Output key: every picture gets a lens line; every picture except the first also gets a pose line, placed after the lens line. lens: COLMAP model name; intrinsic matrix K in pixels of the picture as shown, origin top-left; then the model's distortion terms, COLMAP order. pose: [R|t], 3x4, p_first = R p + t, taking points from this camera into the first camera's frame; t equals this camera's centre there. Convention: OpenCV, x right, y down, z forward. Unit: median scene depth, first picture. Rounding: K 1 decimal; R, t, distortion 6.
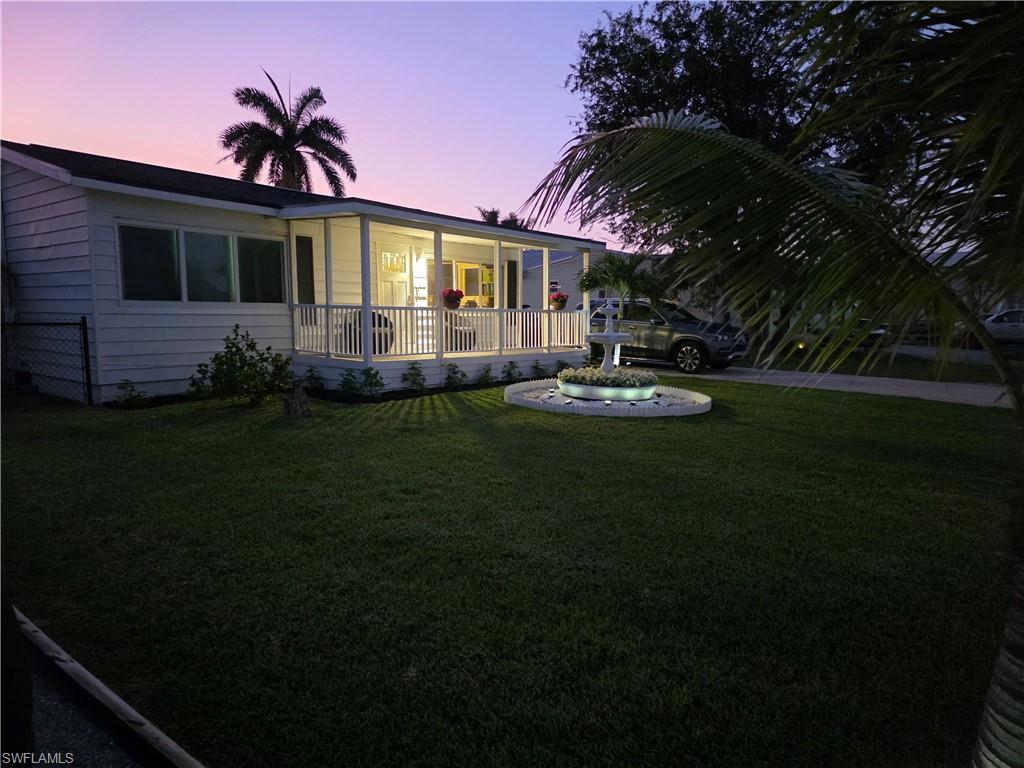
lens RADIAL K [[704.3, 0, 512.0], [0, 704.3, 384.0], [0, 0, 1]] dist [0.088338, -0.075639]
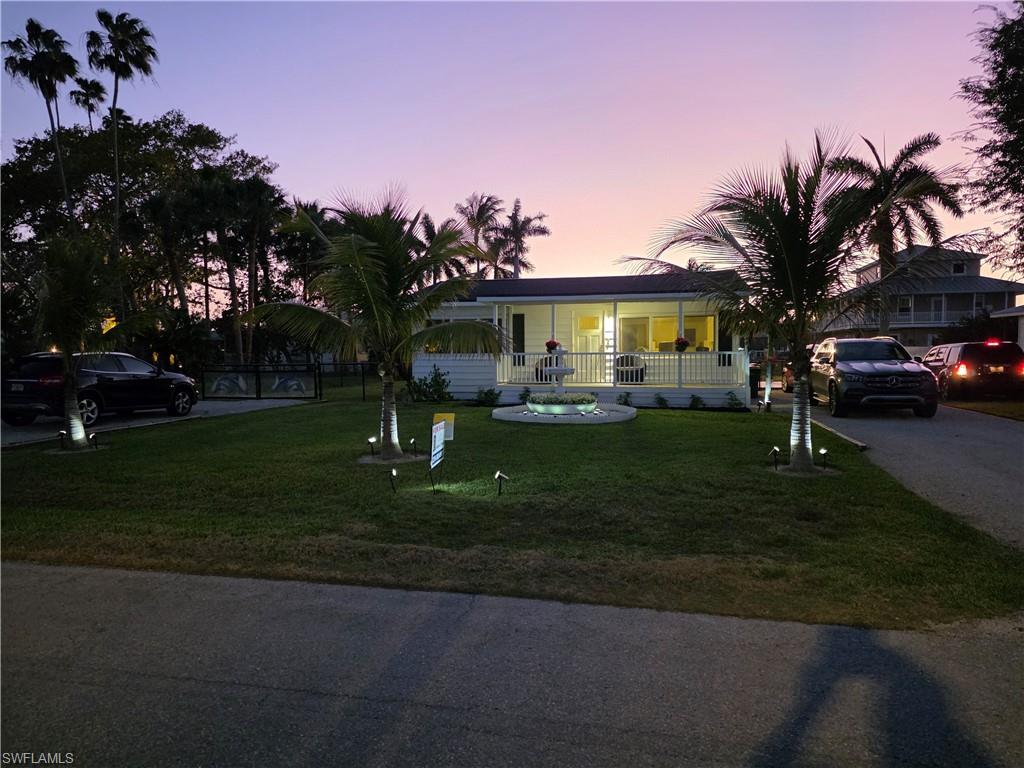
lens RADIAL K [[704.3, 0, 512.0], [0, 704.3, 384.0], [0, 0, 1]] dist [0.088338, -0.075639]
pose [[0.450873, 0.017540, -0.892416, 1.047239], [-0.083070, 0.996292, -0.022388, -0.000161], [0.888714, 0.084227, 0.450659, 0.209374]]
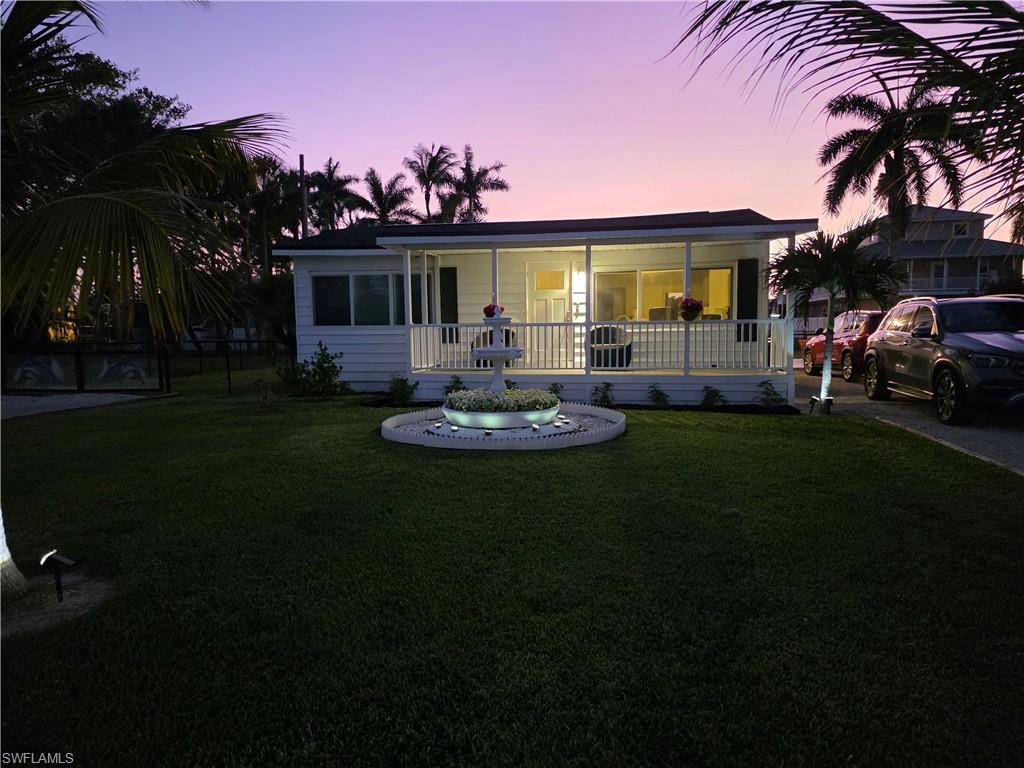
lens RADIAL K [[704.3, 0, 512.0], [0, 704.3, 384.0], [0, 0, 1]] dist [0.088338, -0.075639]
pose [[0.489995, 0.045246, -0.870551, 0.679907], [-0.074484, 0.997173, 0.009903, -0.029574], [0.868538, 0.059990, 0.491979, 0.458644]]
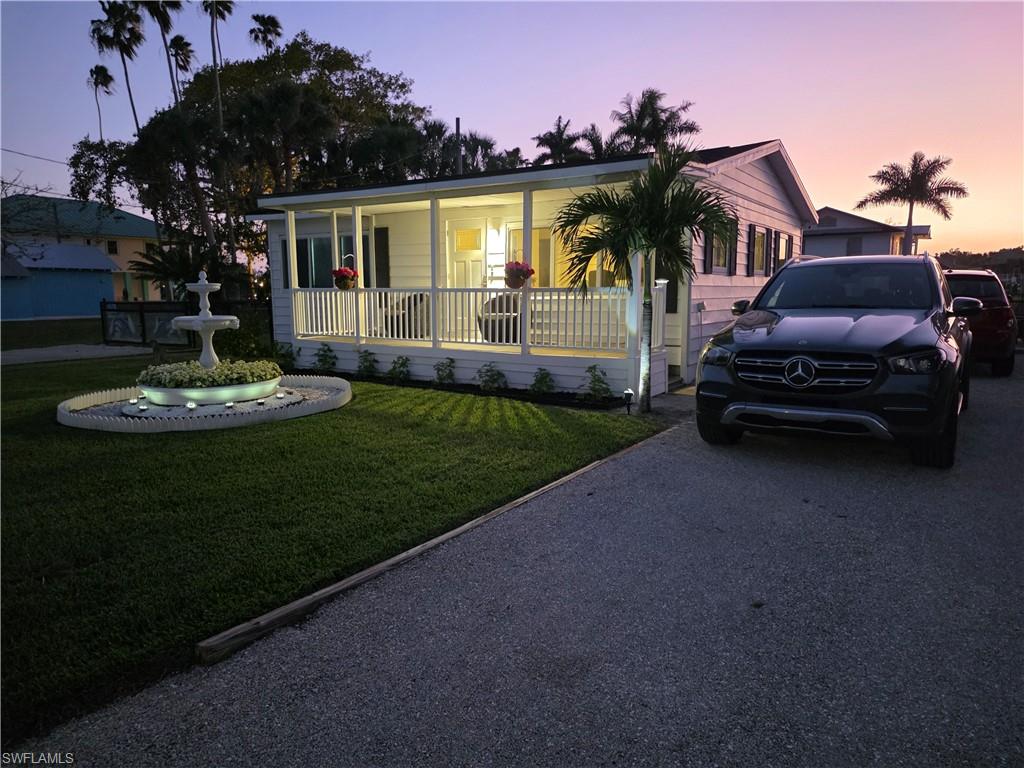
lens RADIAL K [[704.3, 0, 512.0], [0, 704.3, 384.0], [0, 0, 1]] dist [0.088338, -0.075639]
pose [[0.097412, 0.112727, -0.988839, 0.734365], [-0.100448, 0.989605, 0.102919, -0.086721], [0.990162, 0.089302, 0.107723, 0.958376]]
